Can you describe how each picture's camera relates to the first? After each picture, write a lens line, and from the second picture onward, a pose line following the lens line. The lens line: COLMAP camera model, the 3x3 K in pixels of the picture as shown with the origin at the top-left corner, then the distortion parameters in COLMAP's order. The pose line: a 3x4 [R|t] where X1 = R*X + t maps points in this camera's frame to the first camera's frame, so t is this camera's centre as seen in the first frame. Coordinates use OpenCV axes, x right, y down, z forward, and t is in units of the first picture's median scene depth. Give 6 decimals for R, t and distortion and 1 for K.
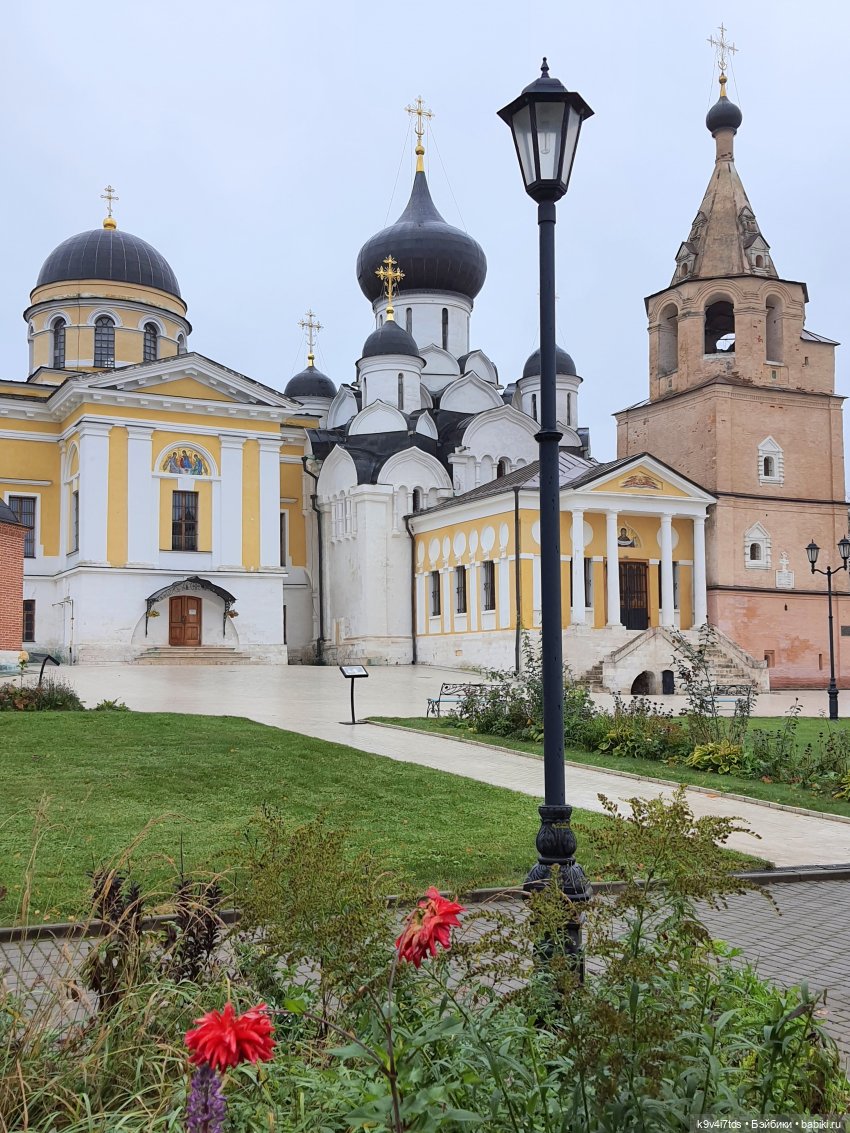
lens RADIAL K [[1258.7, 0, 415.3], [0, 1258.7, 557.8], [0, 0, 1]] dist [0.056927, 0.000000]
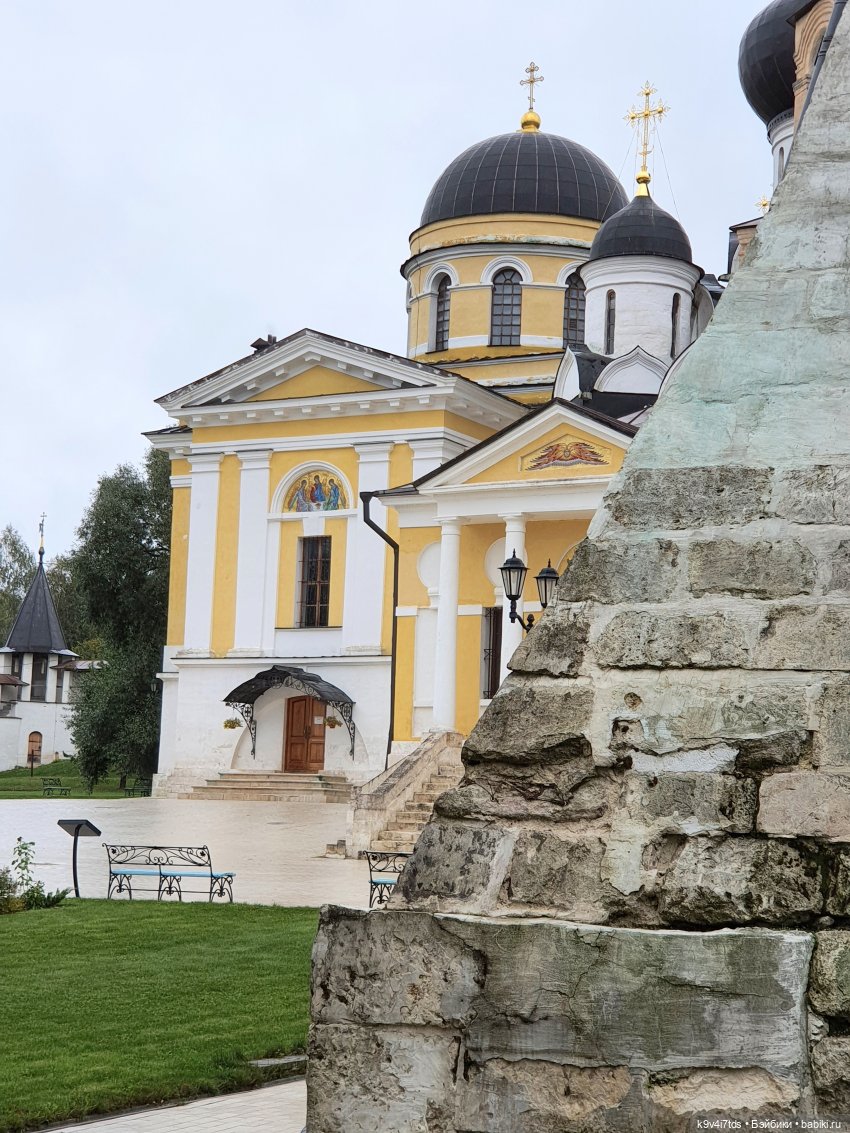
lens RADIAL K [[2303.1, 0, 372.8], [0, 2303.1, 486.3], [0, 0, 1]] dist [0.114612, 0.000000]
pose [[0.515642, -0.101965, -0.850715, 0.851436], [0.042604, 0.994717, -0.093401, 0.034497], [0.855744, 0.011917, 0.517262, 0.395806]]
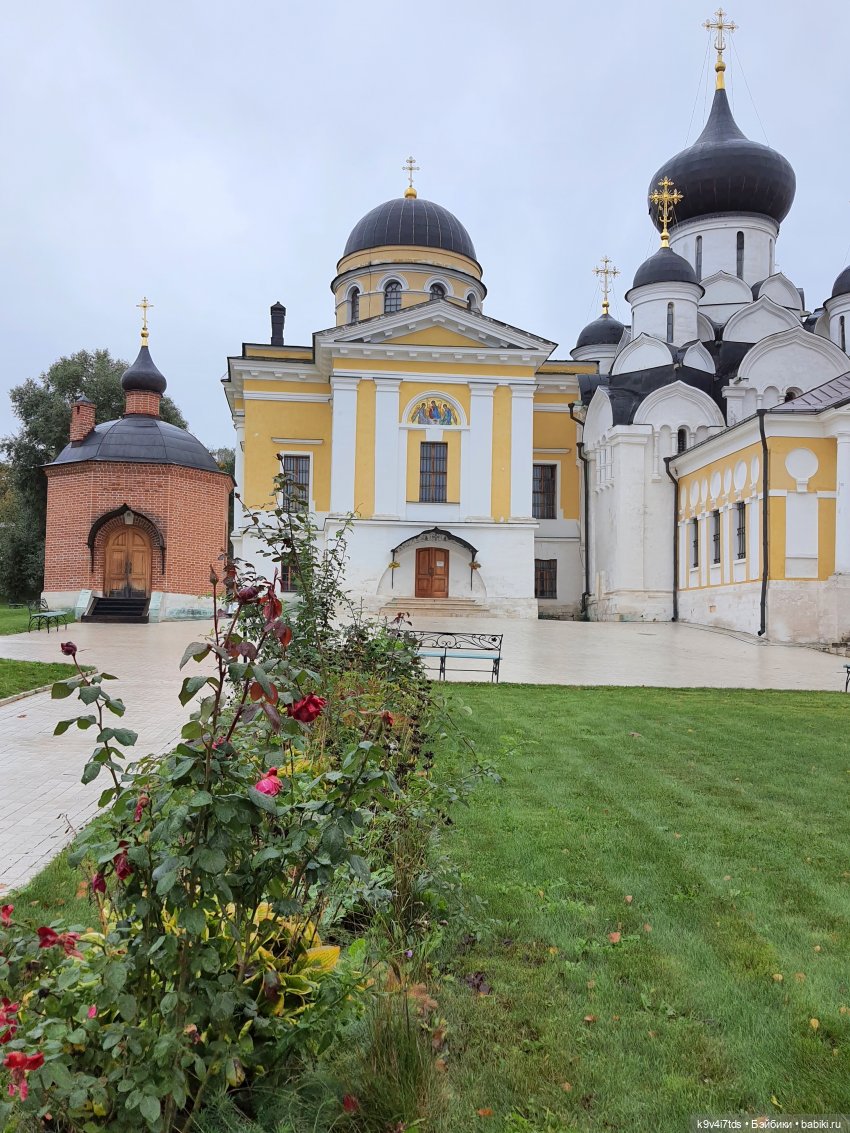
lens RADIAL K [[1075.5, 0, 388.5], [0, 1075.5, 580.0], [0, 0, 1]] dist [0.013334, 0.000000]
pose [[0.913751, 0.003866, -0.406257, 0.125994], [0.012789, 0.999185, 0.038275, 0.022384], [0.406074, -0.040170, 0.912957, 0.209801]]
